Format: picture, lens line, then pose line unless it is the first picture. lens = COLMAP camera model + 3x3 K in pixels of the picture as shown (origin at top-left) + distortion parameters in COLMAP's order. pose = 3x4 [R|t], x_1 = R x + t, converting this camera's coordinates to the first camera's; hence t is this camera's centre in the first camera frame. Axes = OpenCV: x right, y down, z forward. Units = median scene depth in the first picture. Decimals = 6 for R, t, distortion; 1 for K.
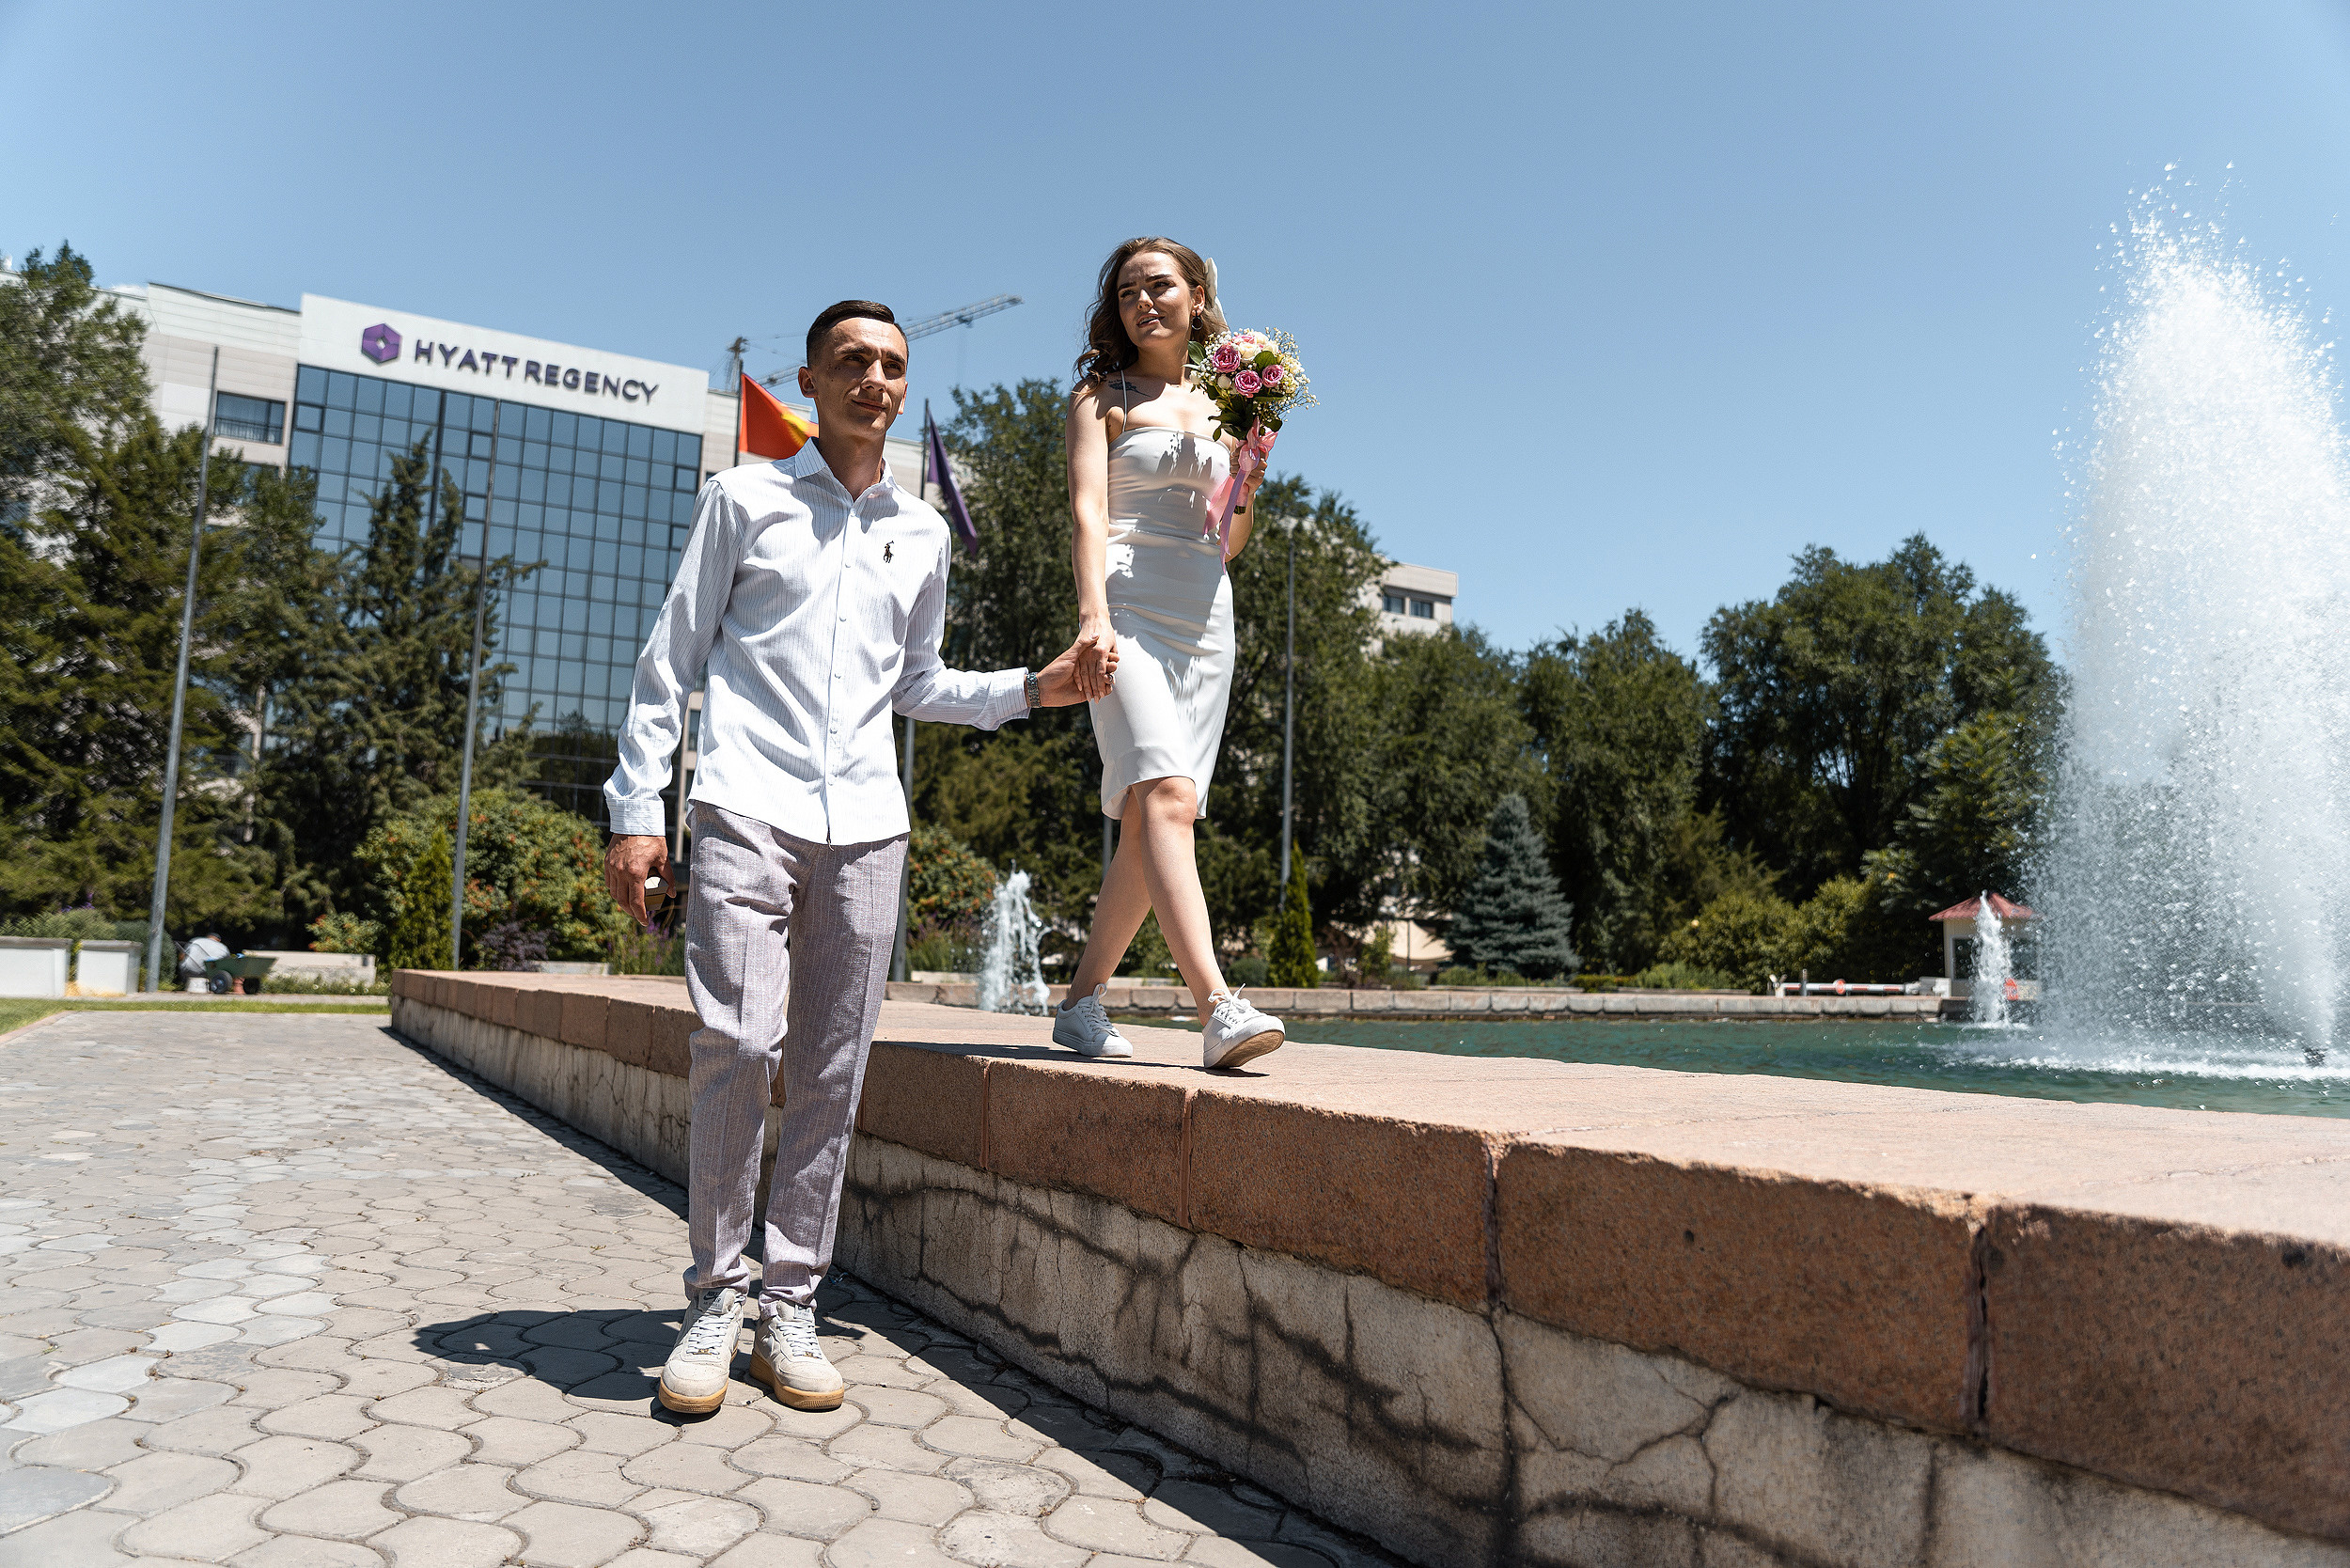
lens RADIAL K [[1584.6, 0, 1180.0], [0, 1584.6, 822.8], [0, 0, 1]] dist [-0.114991, 0.073710]
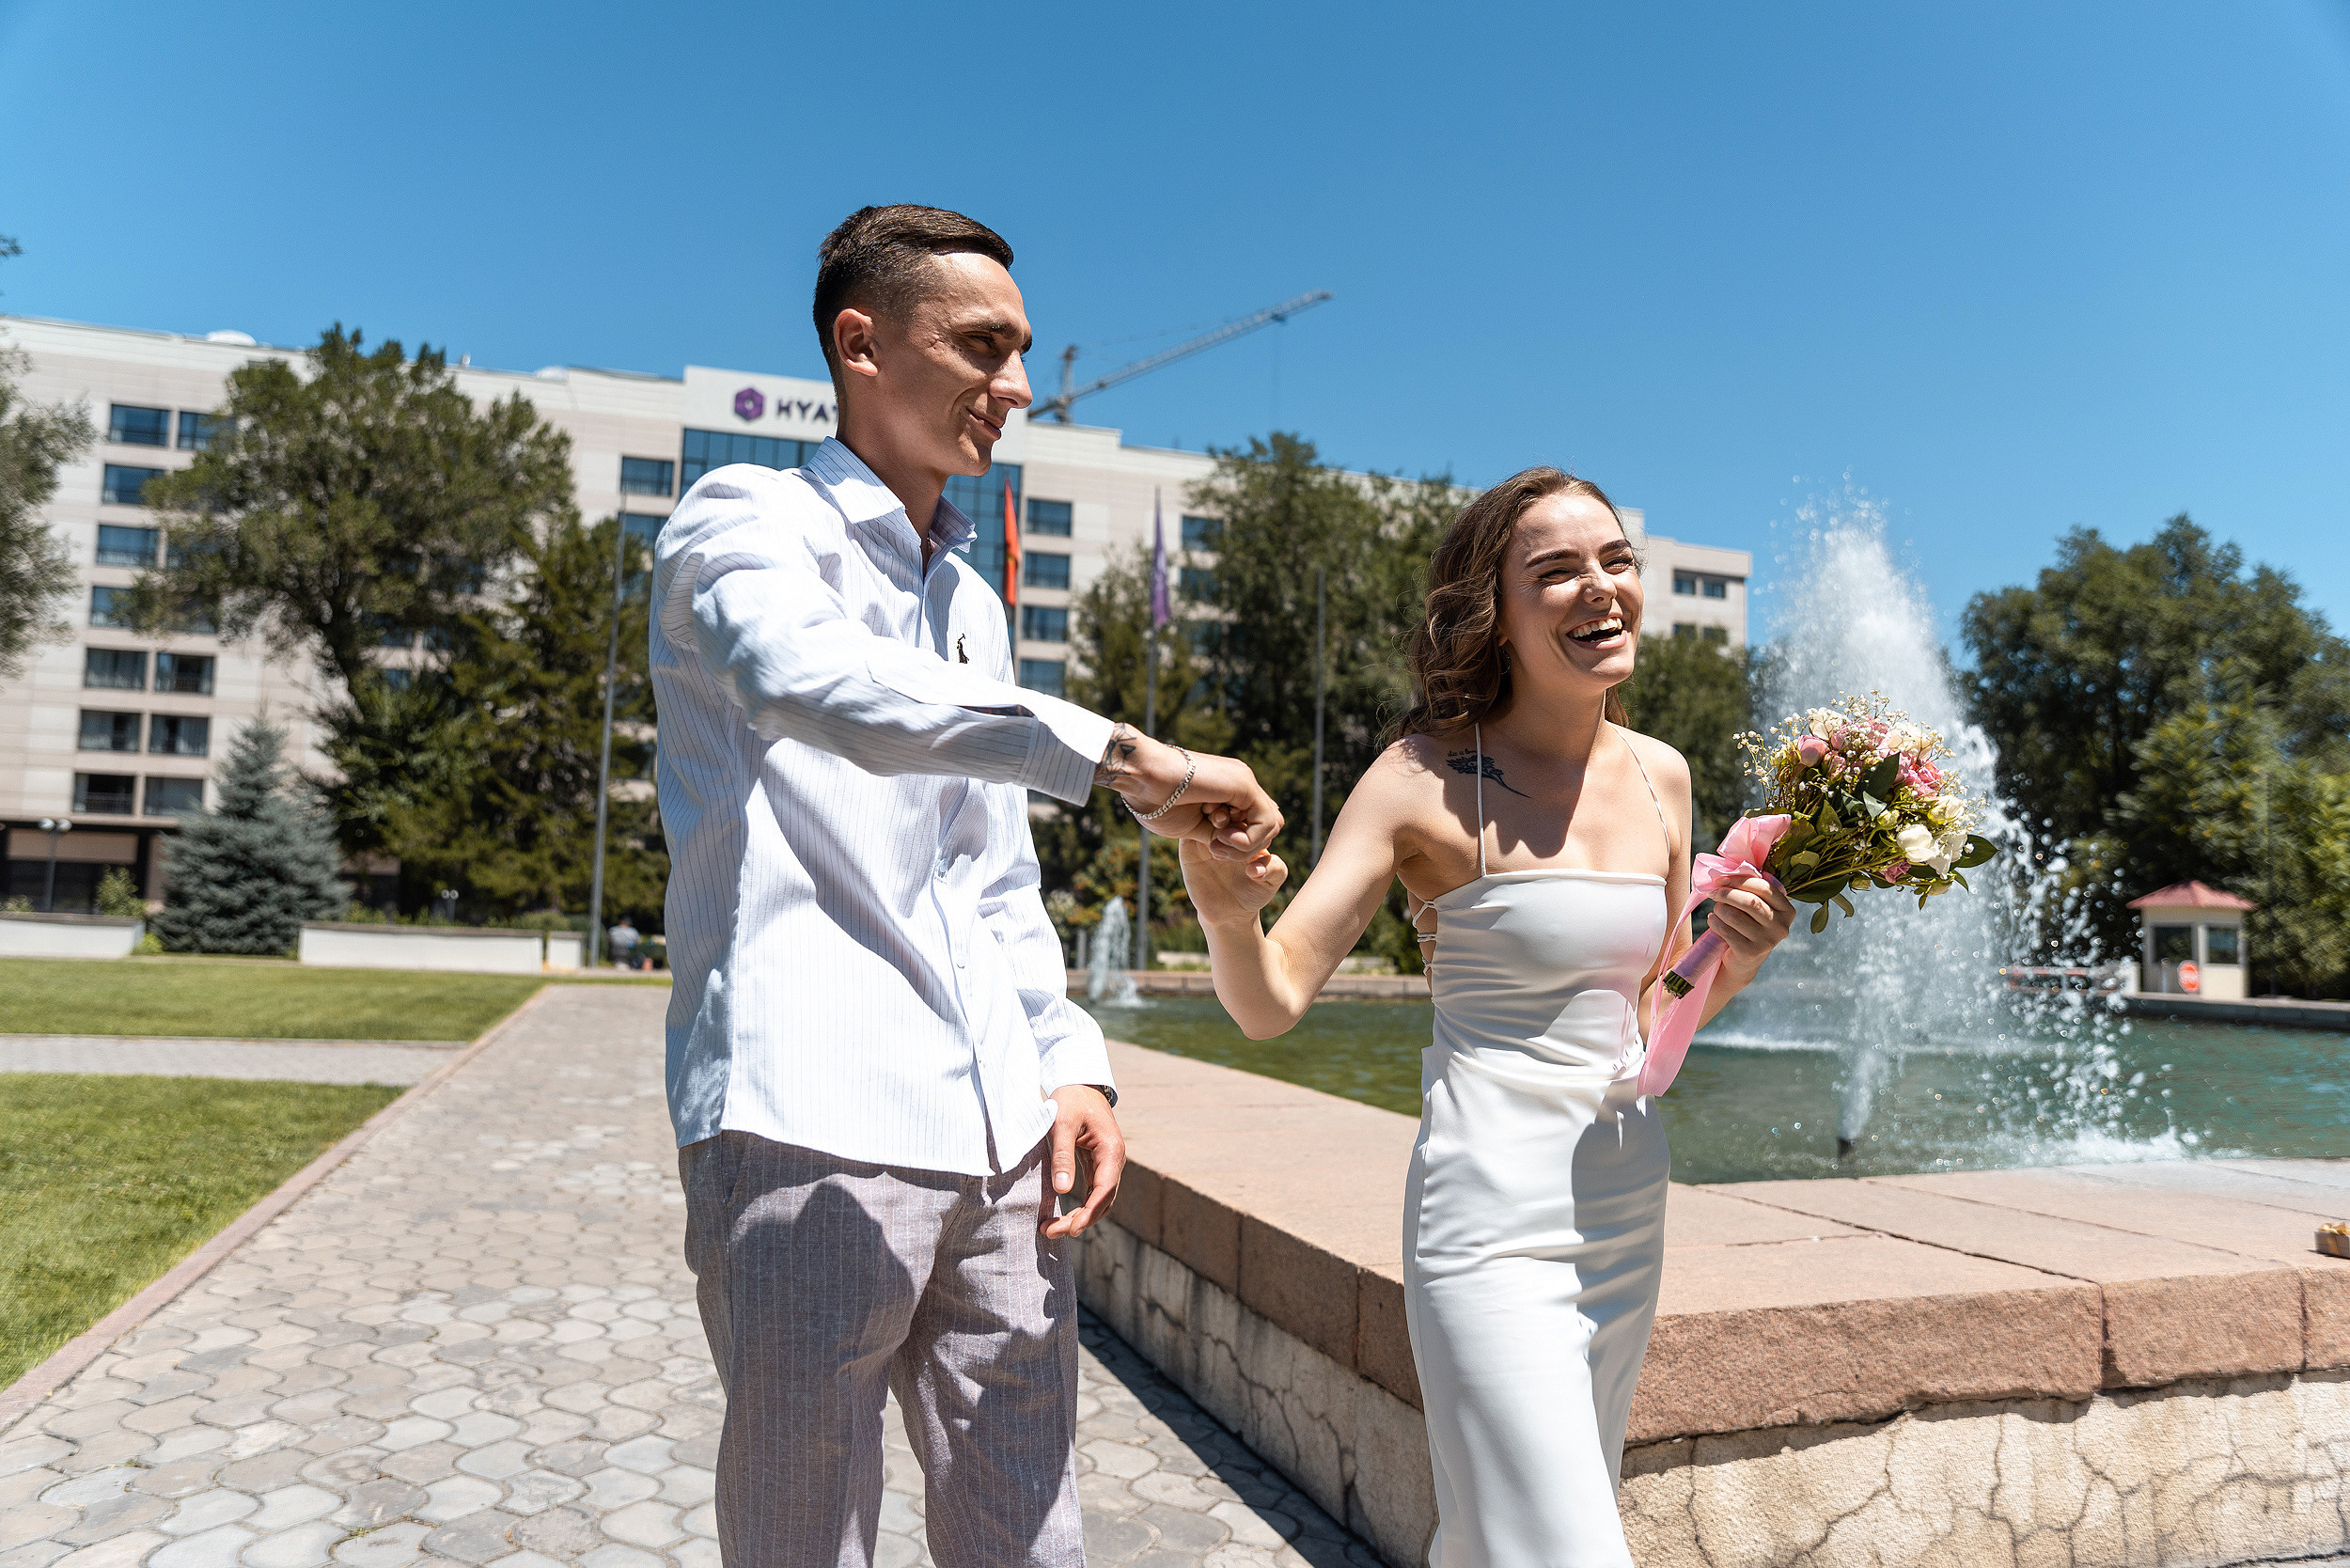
lens RADIAL K [[1584.6, 0, 1180.0], [0, 1584.6, 822.8], [0, 0, 1]] dist [-0.114991, 0.073710]
pose [[0.975805, -0.009396, -0.218439, 0.084171], [0.013810, 0.999730, 0.018687, -0.021410], [0.218204, -0.021251, 0.975672, -0.141780]]
